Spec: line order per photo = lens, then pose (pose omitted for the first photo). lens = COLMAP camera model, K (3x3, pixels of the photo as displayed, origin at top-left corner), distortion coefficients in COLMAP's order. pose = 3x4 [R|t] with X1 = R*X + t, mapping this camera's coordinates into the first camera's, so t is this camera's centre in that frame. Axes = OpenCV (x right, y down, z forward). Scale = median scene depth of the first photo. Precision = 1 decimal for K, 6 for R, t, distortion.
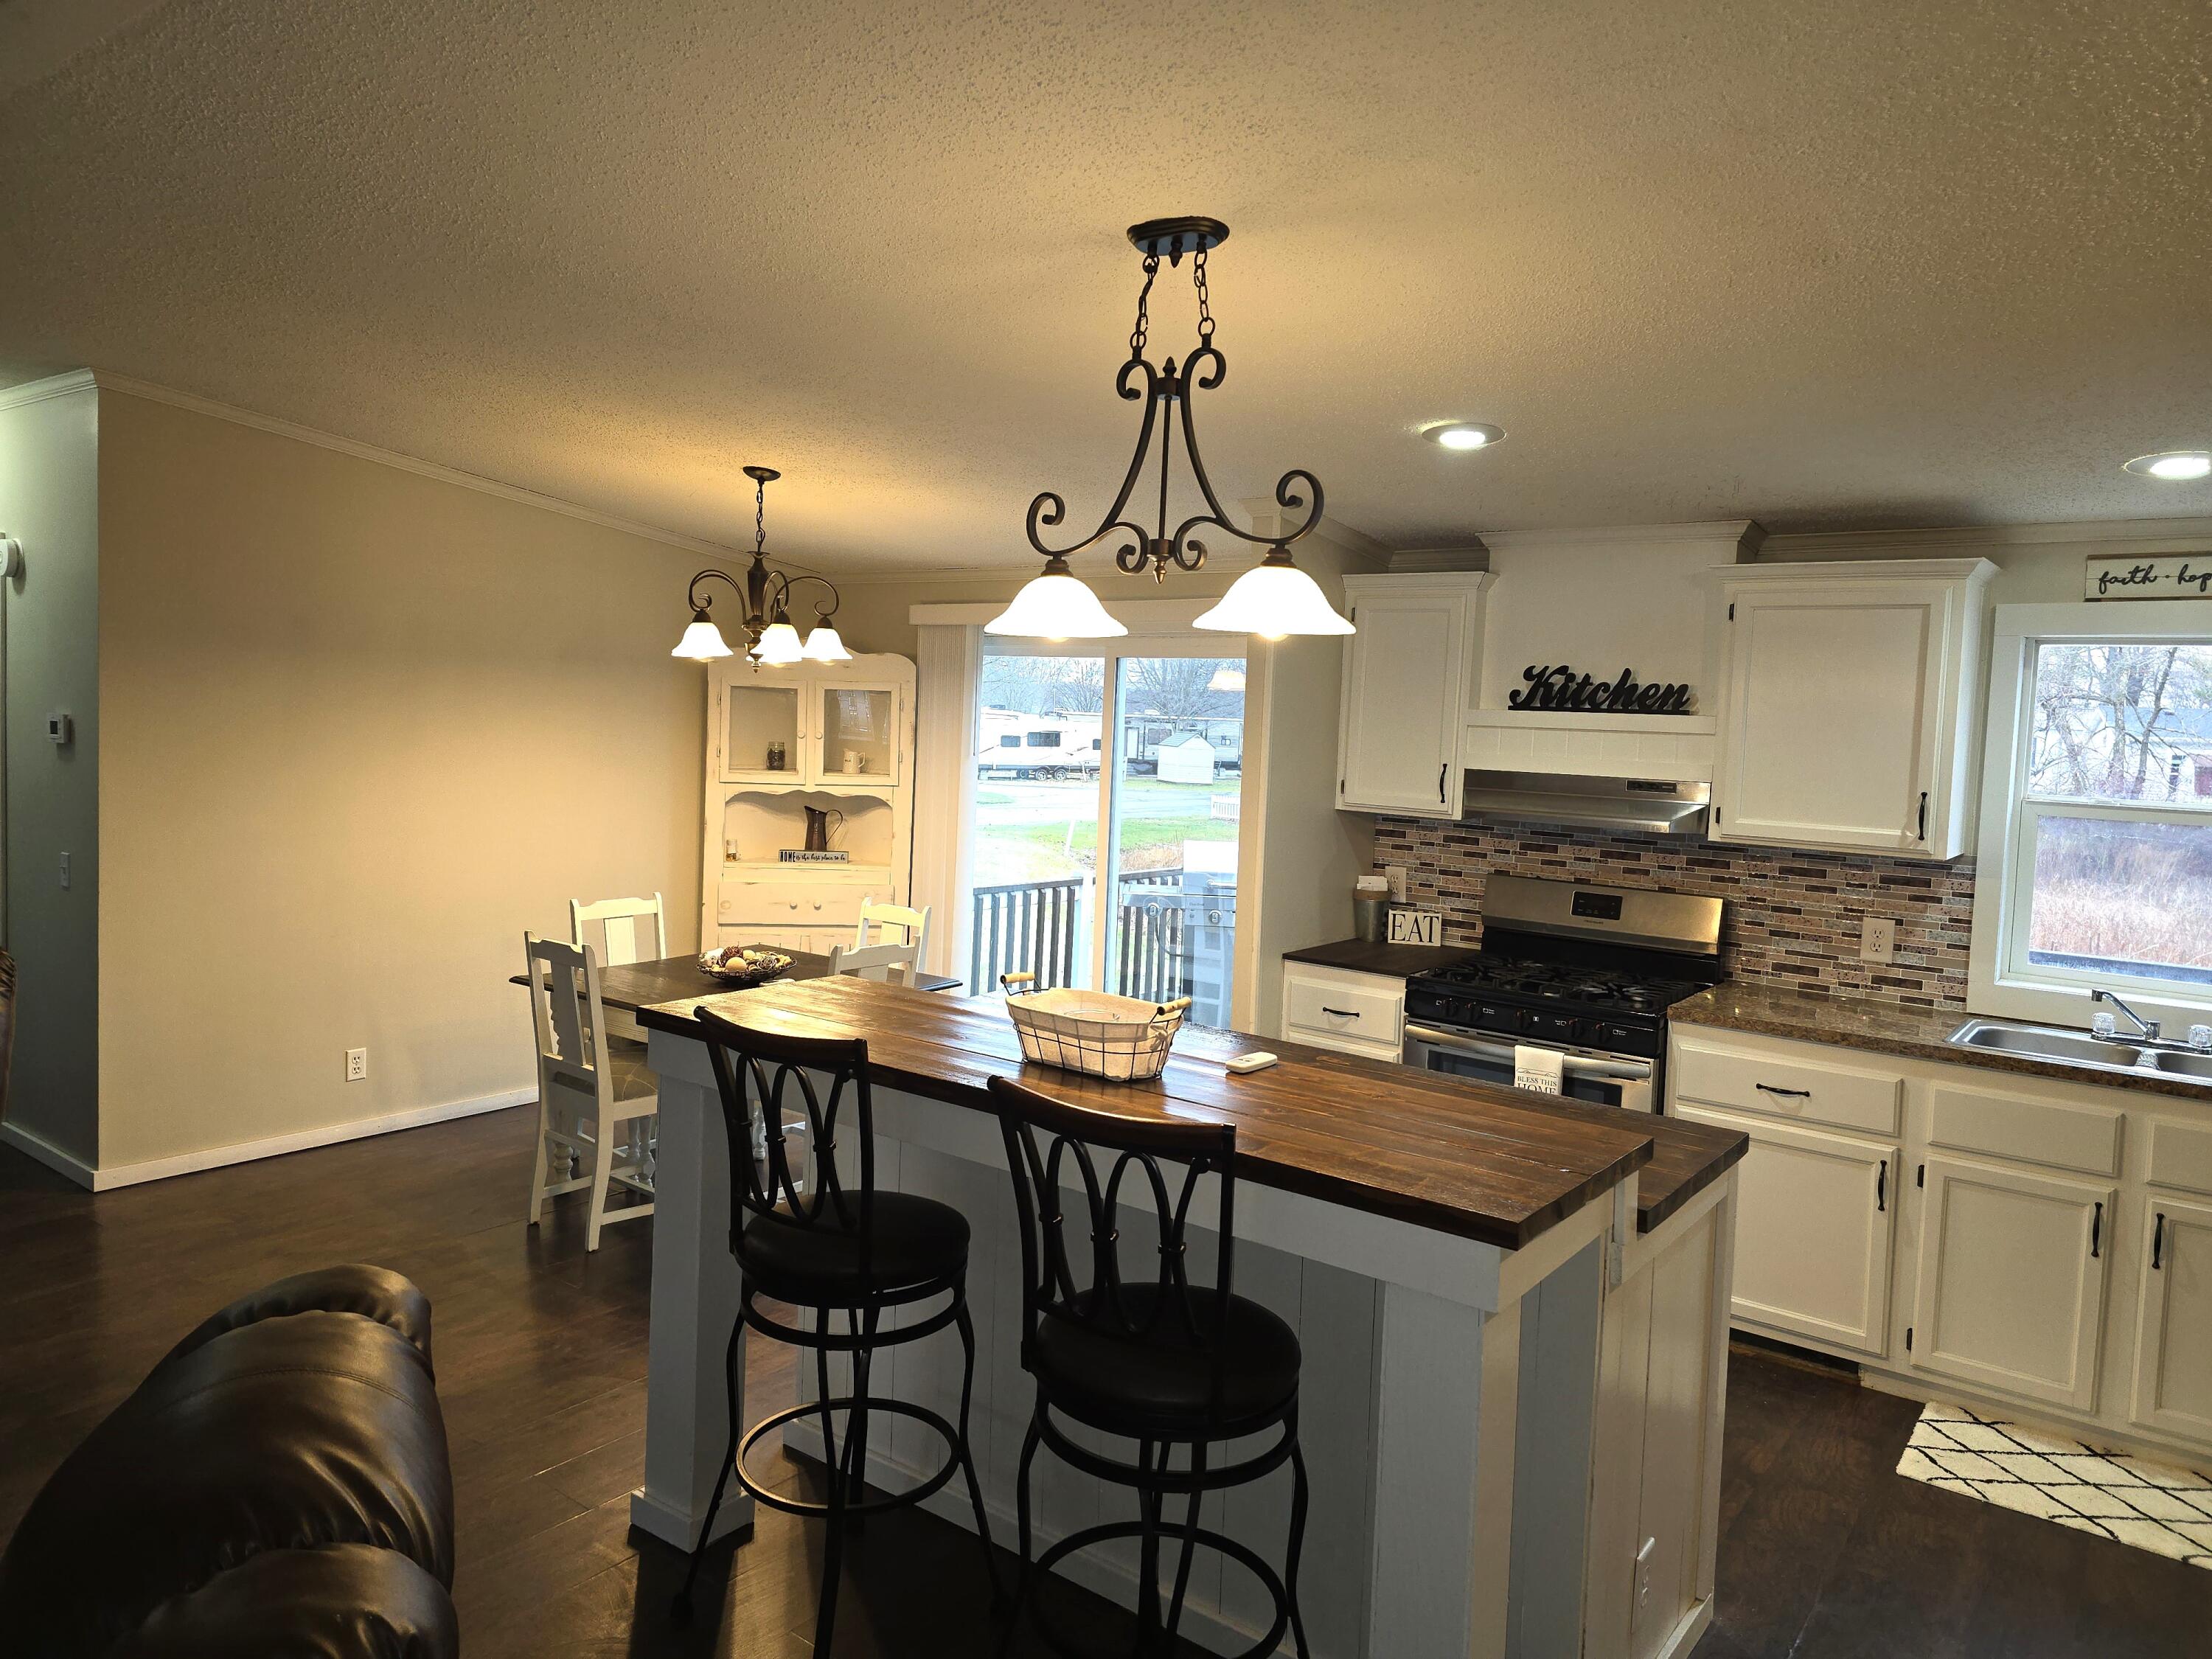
lens RADIAL K [[1458.2, 0, 1099.2], [0, 1458.2, 829.7], [0, 0, 1]] dist [0.057491, -0.056744]
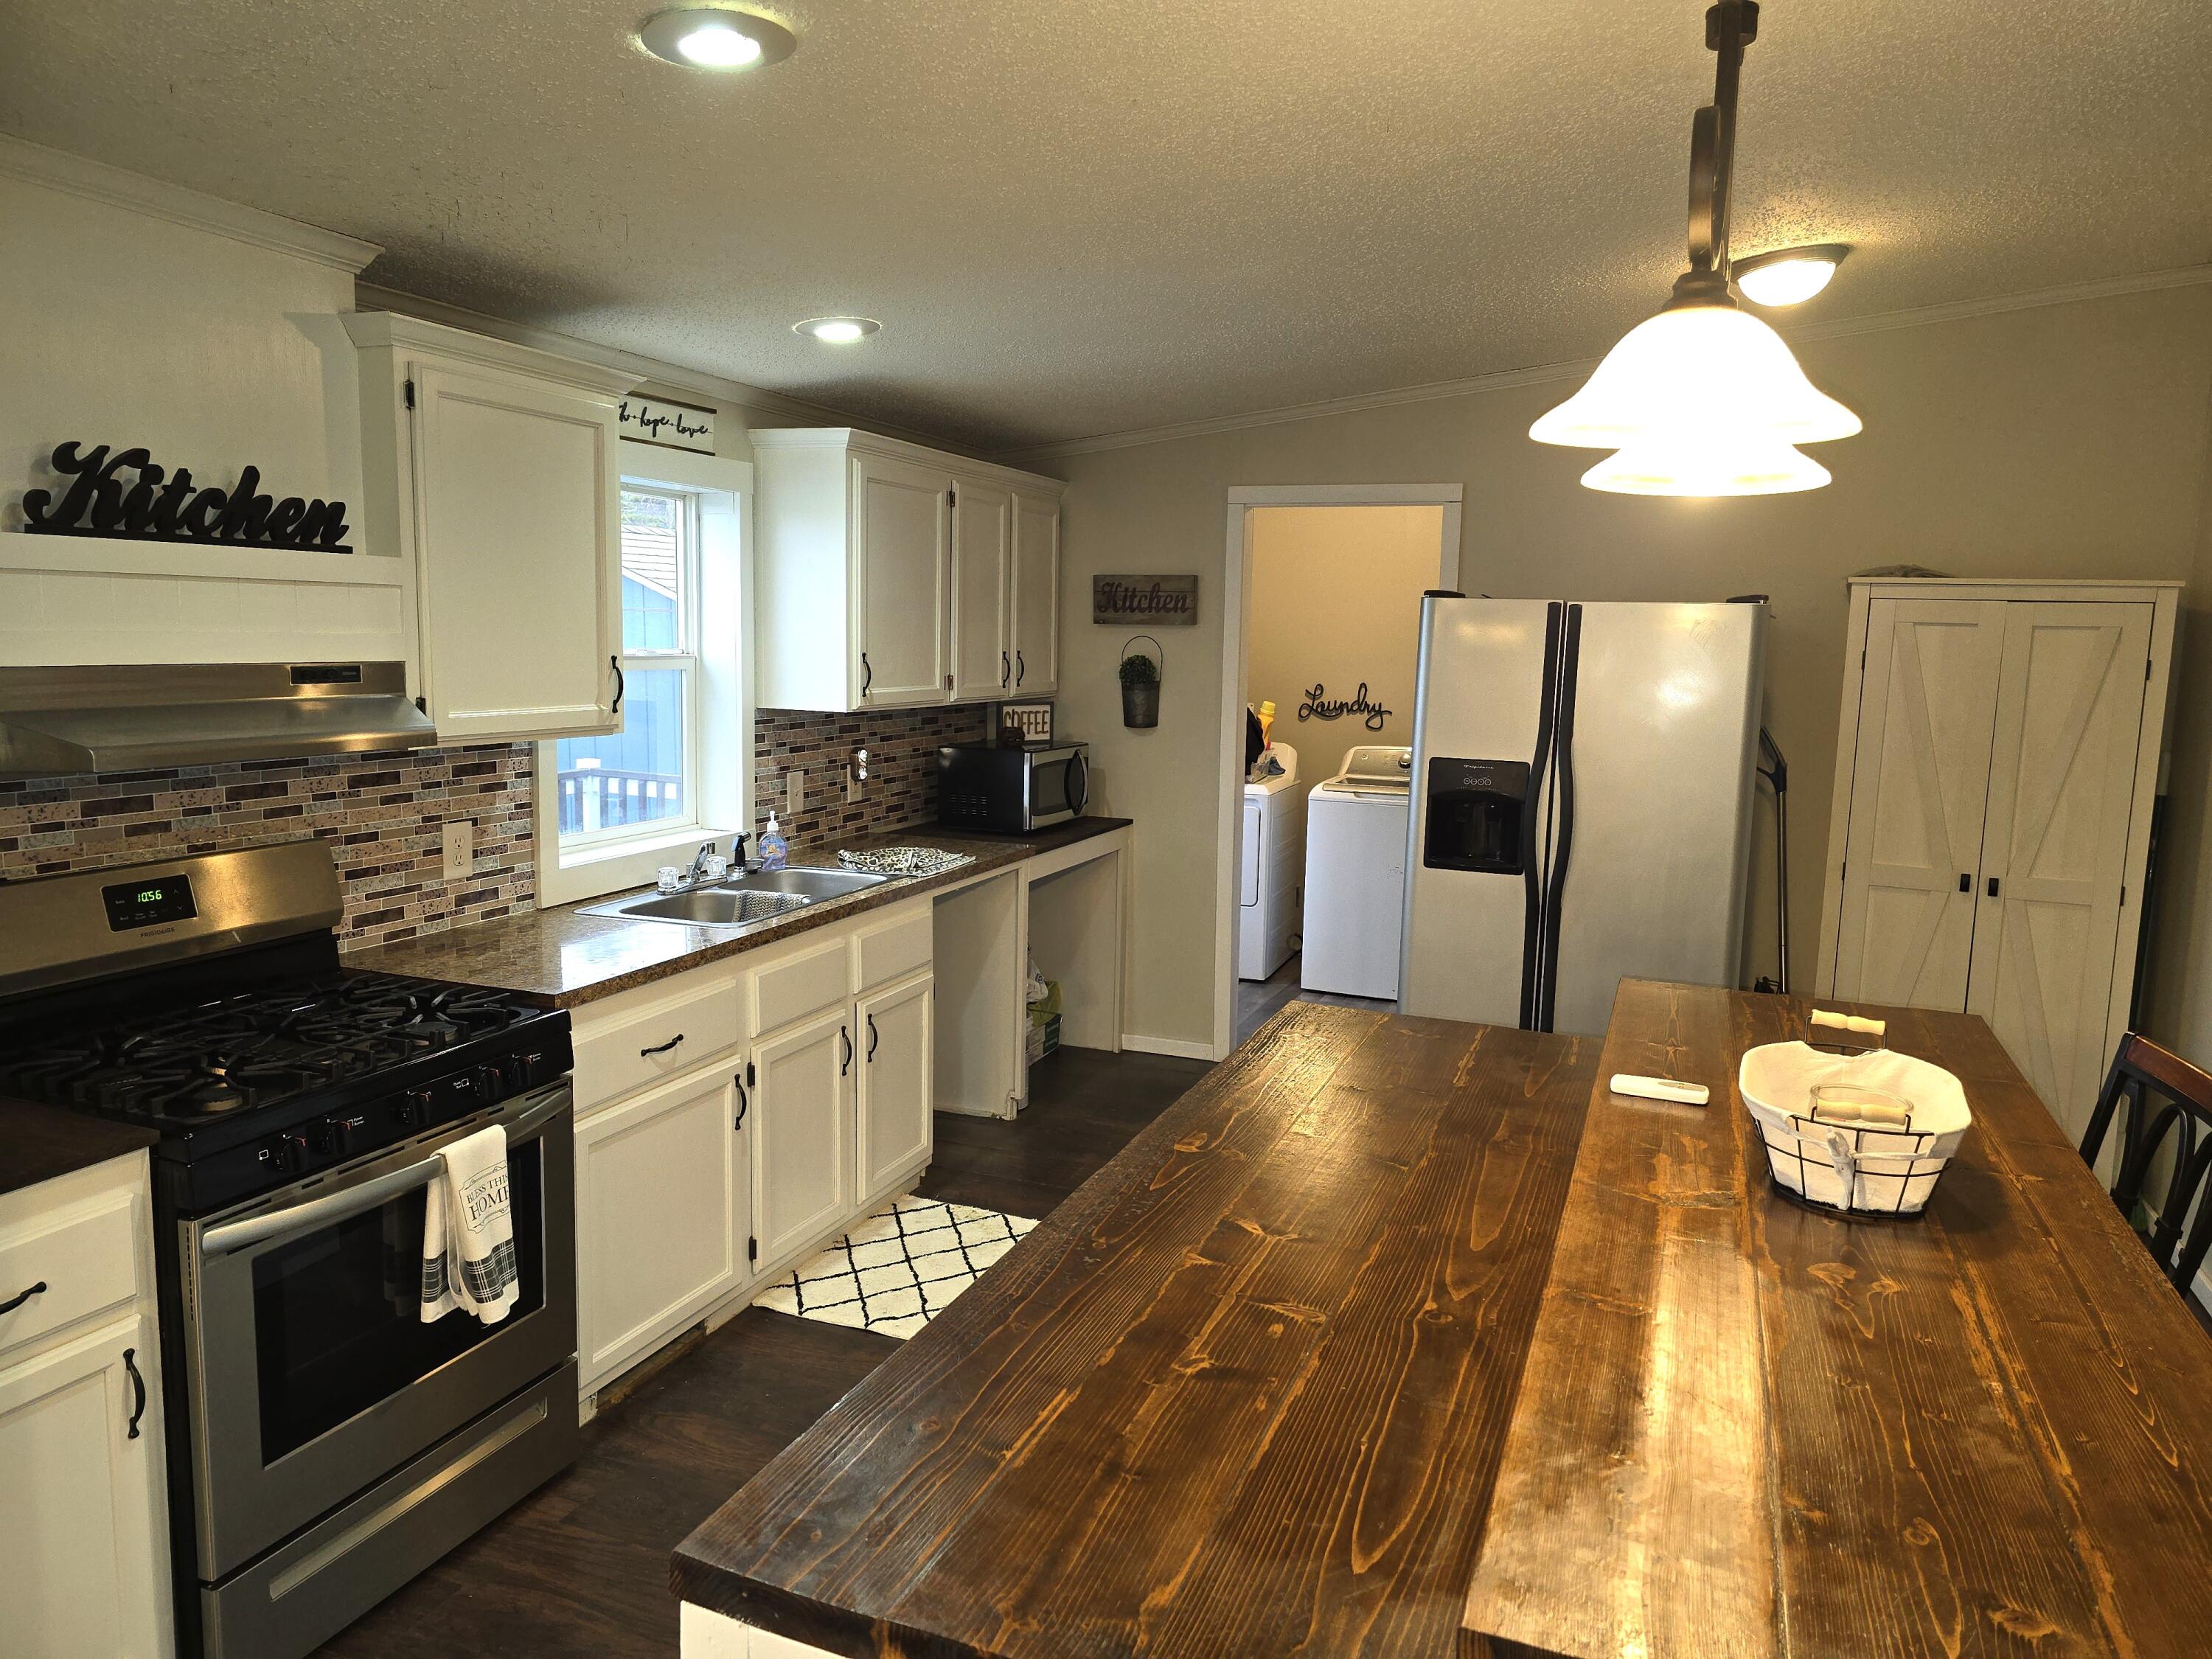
lens RADIAL K [[1474.7, 0, 1106.0], [0, 1474.7, 829.5], [0, 0, 1]] dist [0.045109, -0.059258]
pose [[-0.279662, -0.176408, 0.943753, -0.290691], [0.040749, 0.979908, 0.195242, -0.071708], [-0.959233, 0.093059, -0.266854, 0.854306]]
